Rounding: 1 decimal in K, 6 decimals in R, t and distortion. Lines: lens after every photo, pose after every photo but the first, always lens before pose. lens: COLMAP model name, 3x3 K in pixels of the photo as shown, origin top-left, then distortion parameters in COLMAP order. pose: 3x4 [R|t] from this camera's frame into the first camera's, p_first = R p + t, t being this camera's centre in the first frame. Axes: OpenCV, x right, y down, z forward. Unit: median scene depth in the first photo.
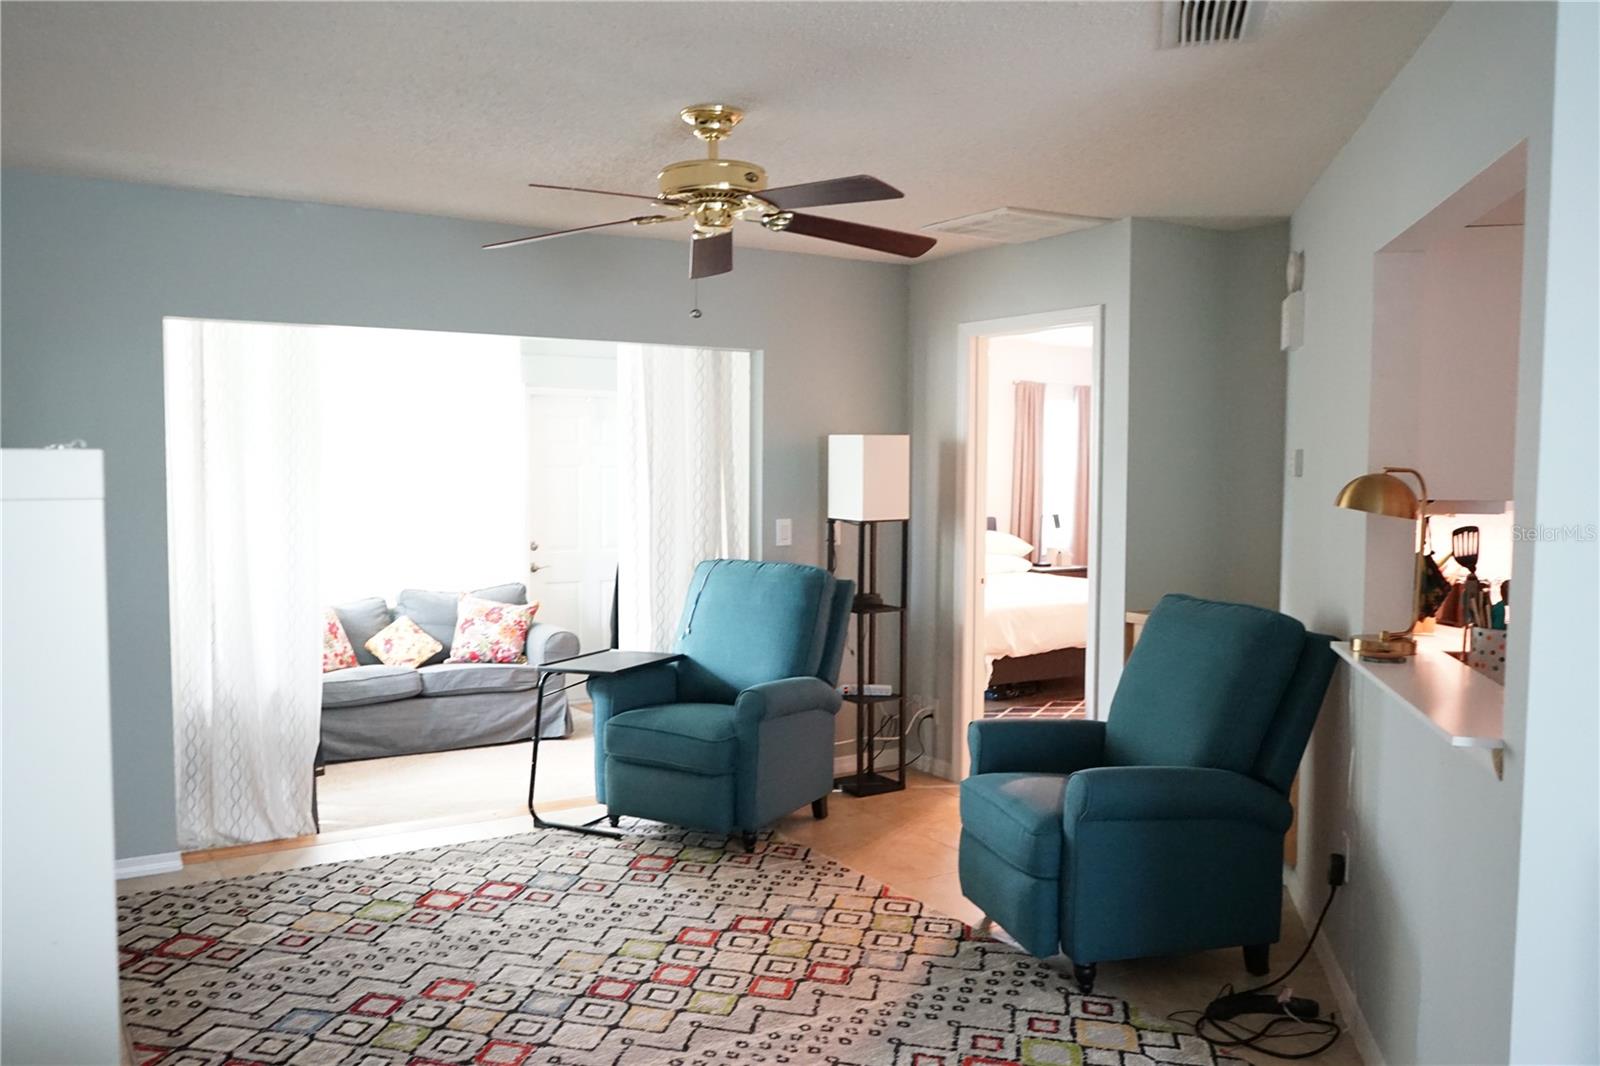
lens RADIAL K [[1269.2, 0, 800.0], [0, 1269.2, 533.0], [0, 0, 1]] dist [0.001568, 0.001630]
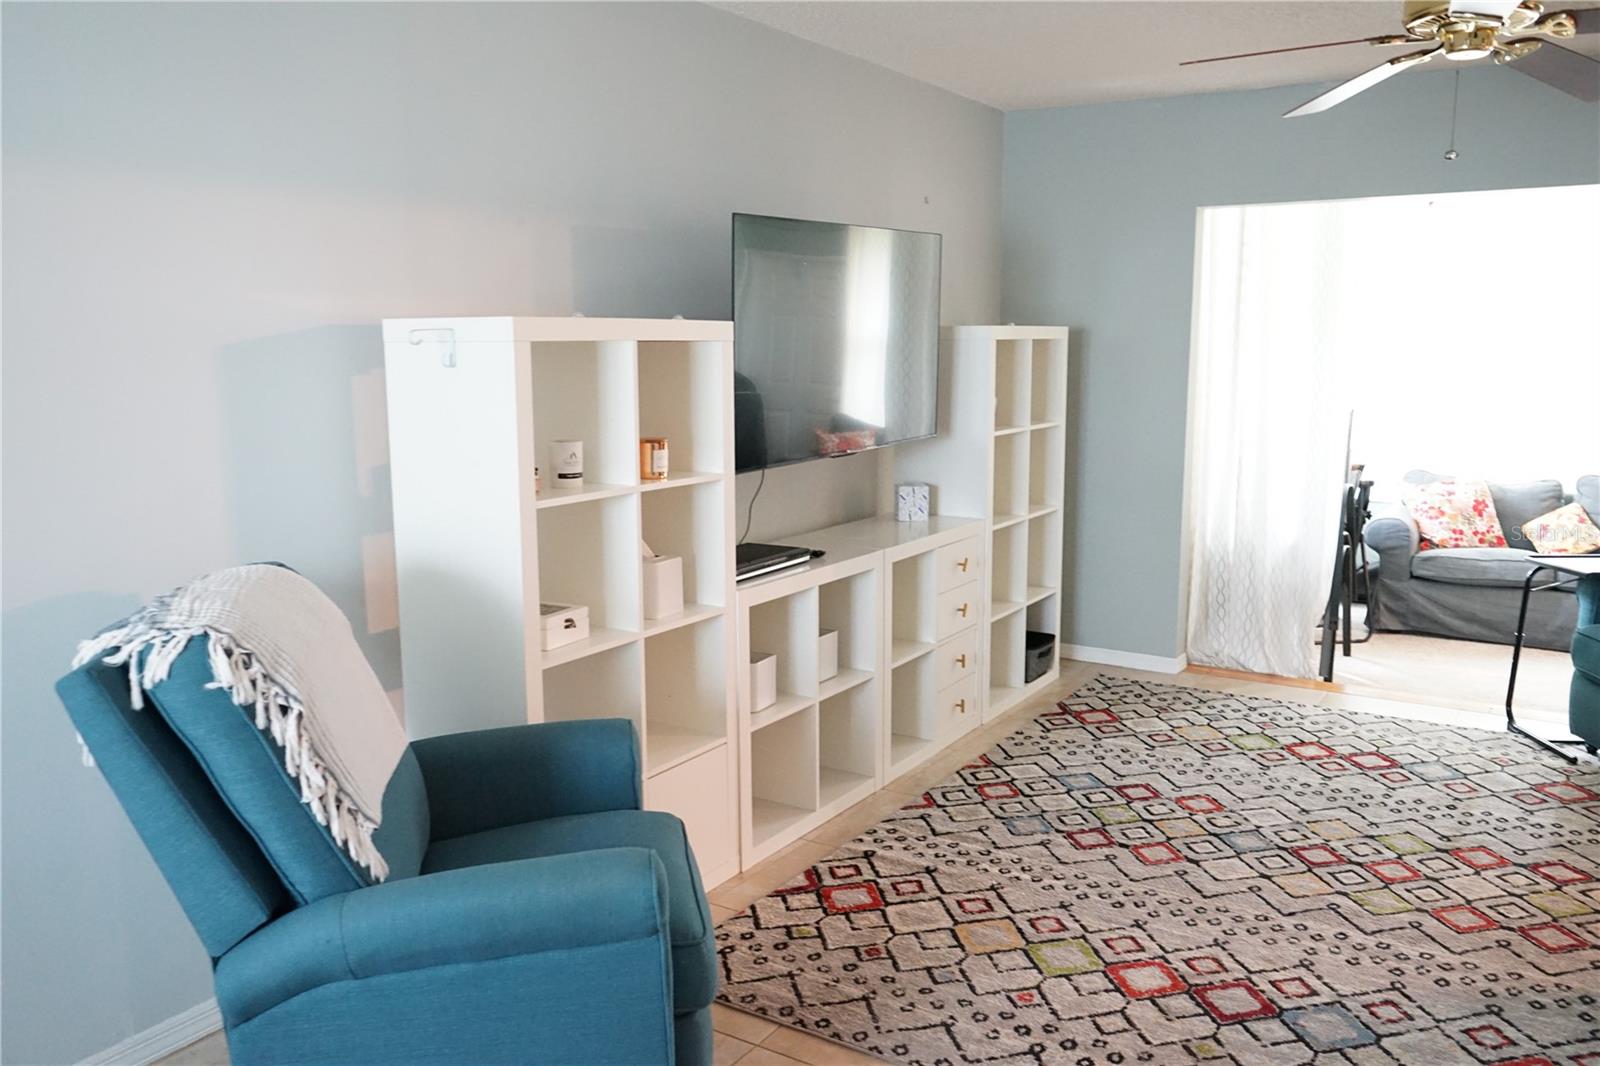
lens RADIAL K [[1261.3, 0, 800.0], [0, 1261.3, 533.0], [0, 0, 1]] dist [0.003357, 0.000723]
pose [[0.441076, 0.129910, -0.888017, 0.446496], [-0.046908, 0.991453, 0.121743, 0.003462], [0.896243, -0.012043, 0.443400, 0.165481]]
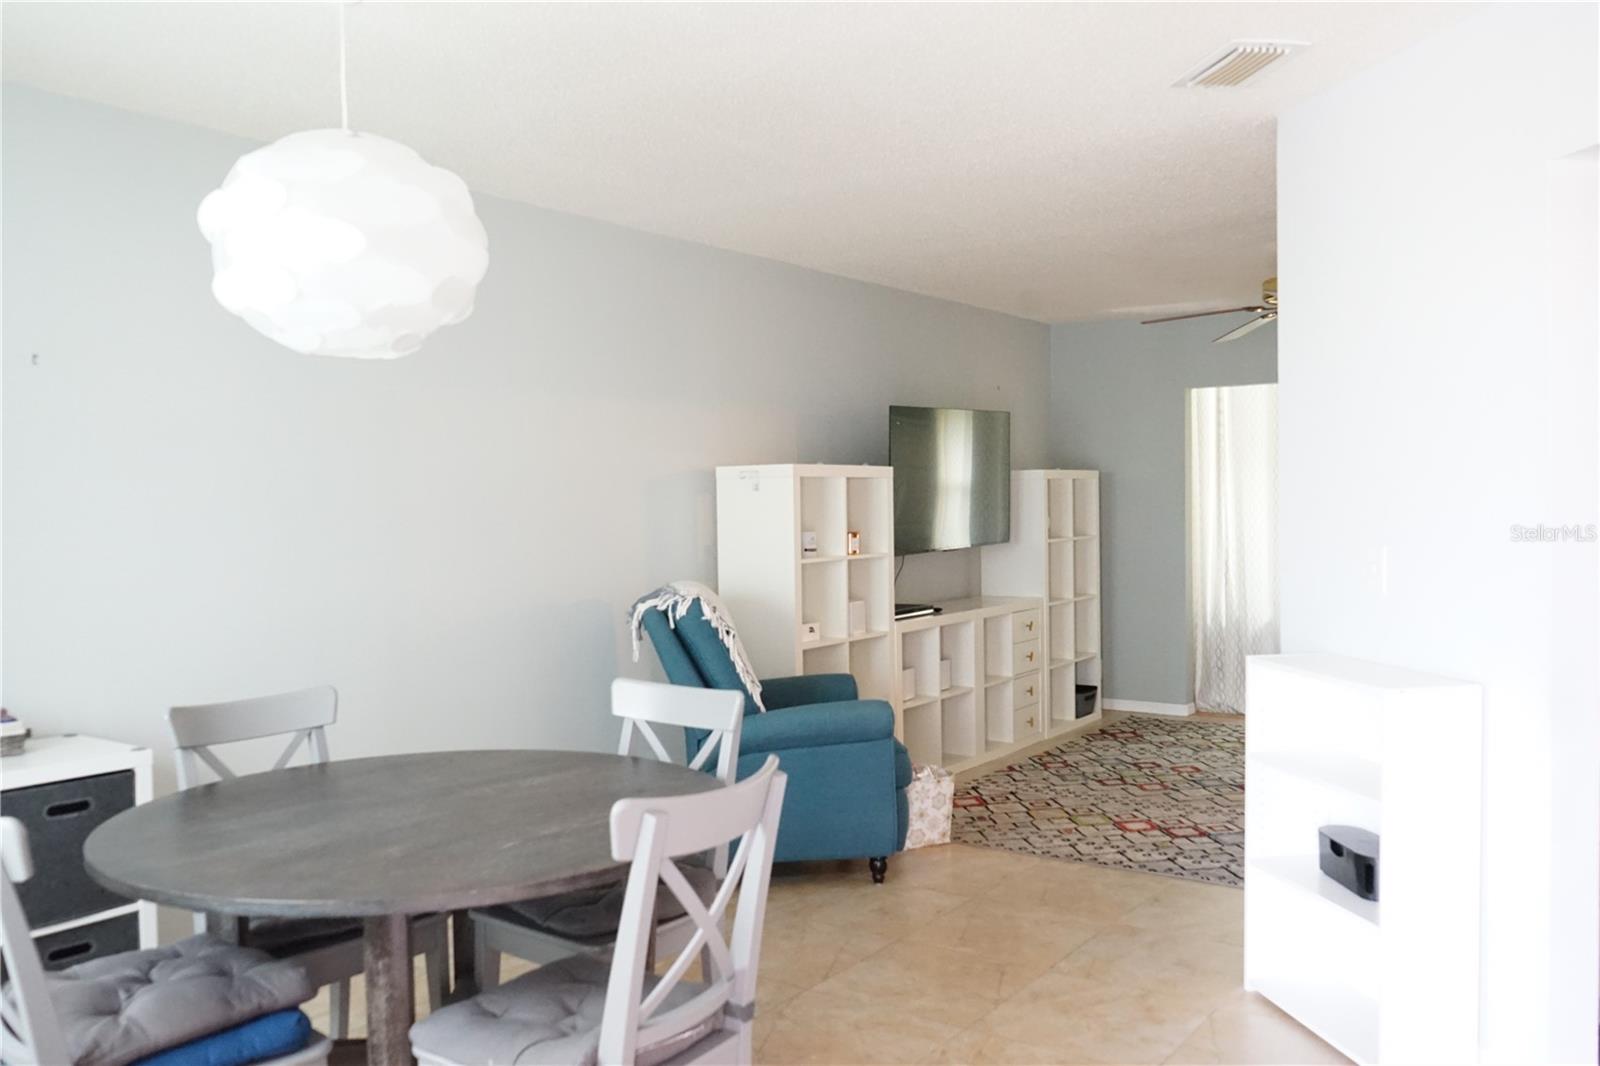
lens RADIAL K [[1269.2, 0, 800.0], [0, 1269.2, 533.0], [0, 0, 1]] dist [0.001568, 0.001630]
pose [[0.393718, 0.013769, -0.919128, 0.944632], [-0.034829, 0.999393, 0.000051, 0.045656], [0.918571, 0.031992, 0.393959, -0.154720]]
